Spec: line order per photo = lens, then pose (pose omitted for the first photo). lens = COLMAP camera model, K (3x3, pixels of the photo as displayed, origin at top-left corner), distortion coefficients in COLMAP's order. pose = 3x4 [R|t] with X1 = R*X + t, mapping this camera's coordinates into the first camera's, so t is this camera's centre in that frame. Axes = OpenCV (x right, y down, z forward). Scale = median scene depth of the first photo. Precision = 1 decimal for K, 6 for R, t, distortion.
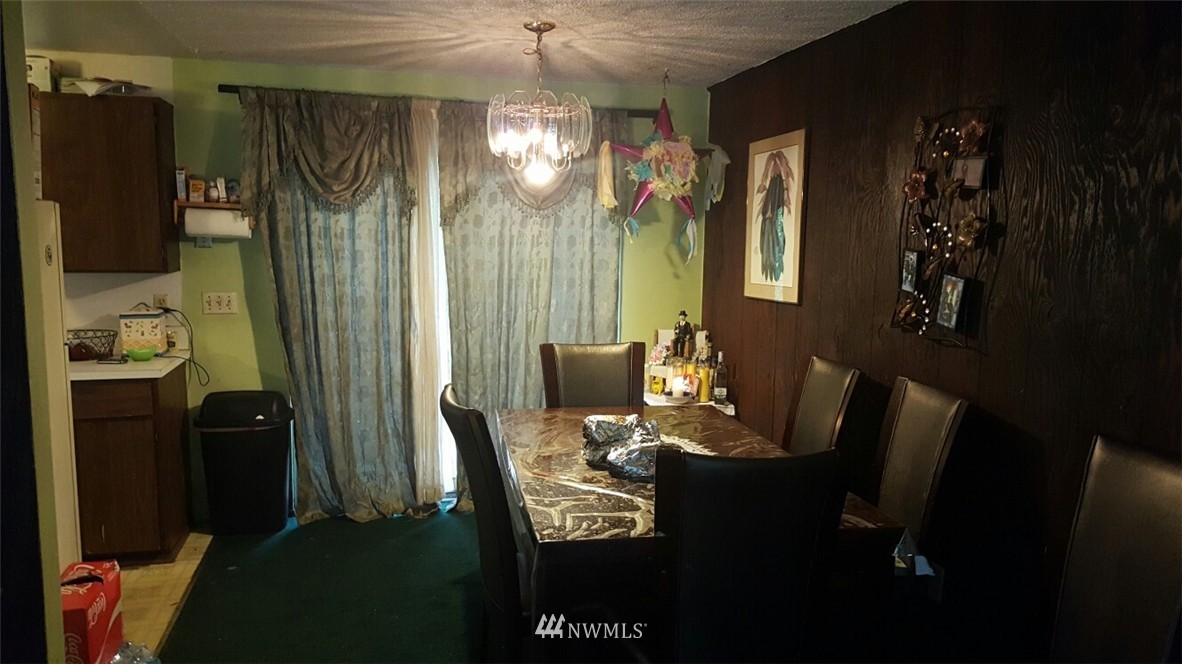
lens RADIAL K [[866.8, 0, 590.9], [0, 866.8, 341.8], [0, 0, 1]] dist [0.001720, -0.008549]
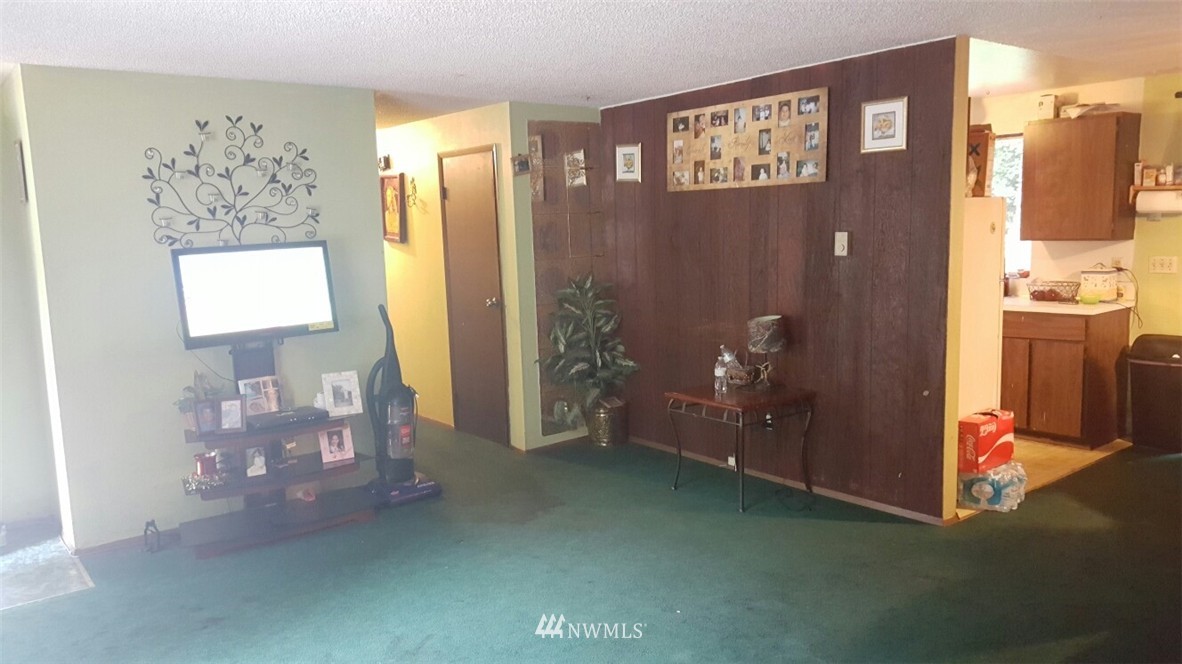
lens RADIAL K [[866.8, 0, 590.4], [0, 866.8, 334.7], [0, 0, 1]] dist [0.001720, -0.008549]
pose [[0.390211, 0.093002, -0.916016, 0.428560], [-0.078087, 0.994644, 0.067721, 0.037601], [0.917408, 0.045104, 0.395383, -0.271116]]
